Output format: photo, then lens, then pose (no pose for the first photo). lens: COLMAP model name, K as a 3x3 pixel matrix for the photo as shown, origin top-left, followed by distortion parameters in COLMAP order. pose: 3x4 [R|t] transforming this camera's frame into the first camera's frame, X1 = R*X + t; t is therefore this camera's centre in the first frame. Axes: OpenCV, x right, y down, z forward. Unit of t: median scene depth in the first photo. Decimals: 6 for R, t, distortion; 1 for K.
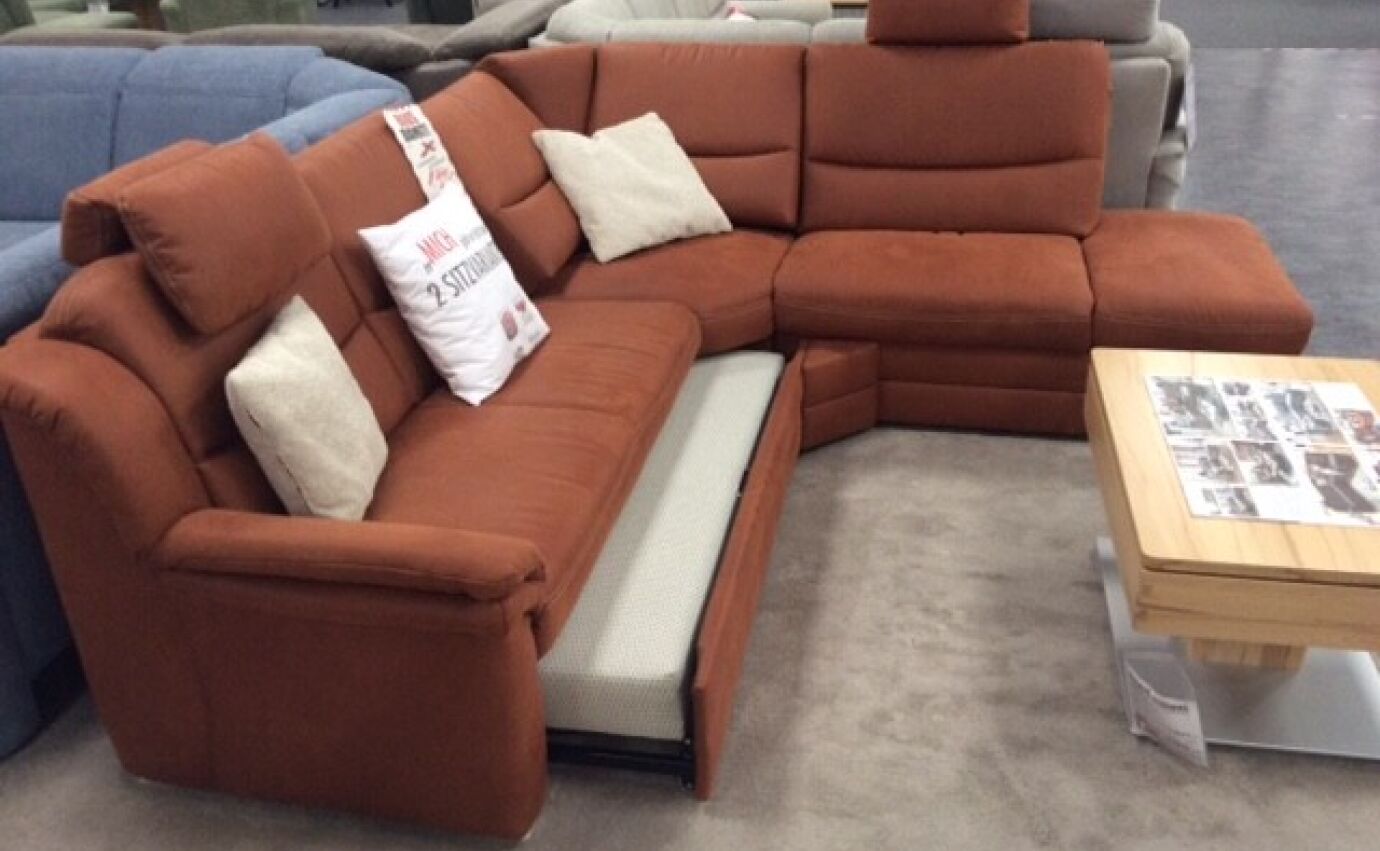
lens RADIAL K [[1248.0, 0, 690.0], [0, 1248.0, 425.5], [0, 0, 1]] dist [0.101284, -0.190320]
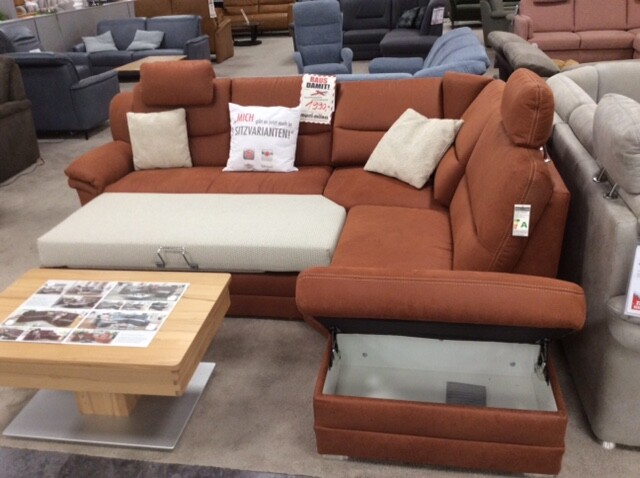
lens RADIAL K [[581.2, 0, 320.0], [0, 581.2, 239.0], [0, 0, 1]] dist [0.234304, -0.446830]
pose [[0.026744, 0.459895, -0.887570, 1.225286], [-0.379308, 0.826156, 0.416644, -0.590341], [0.924884, 0.325520, 0.196536, 1.075709]]
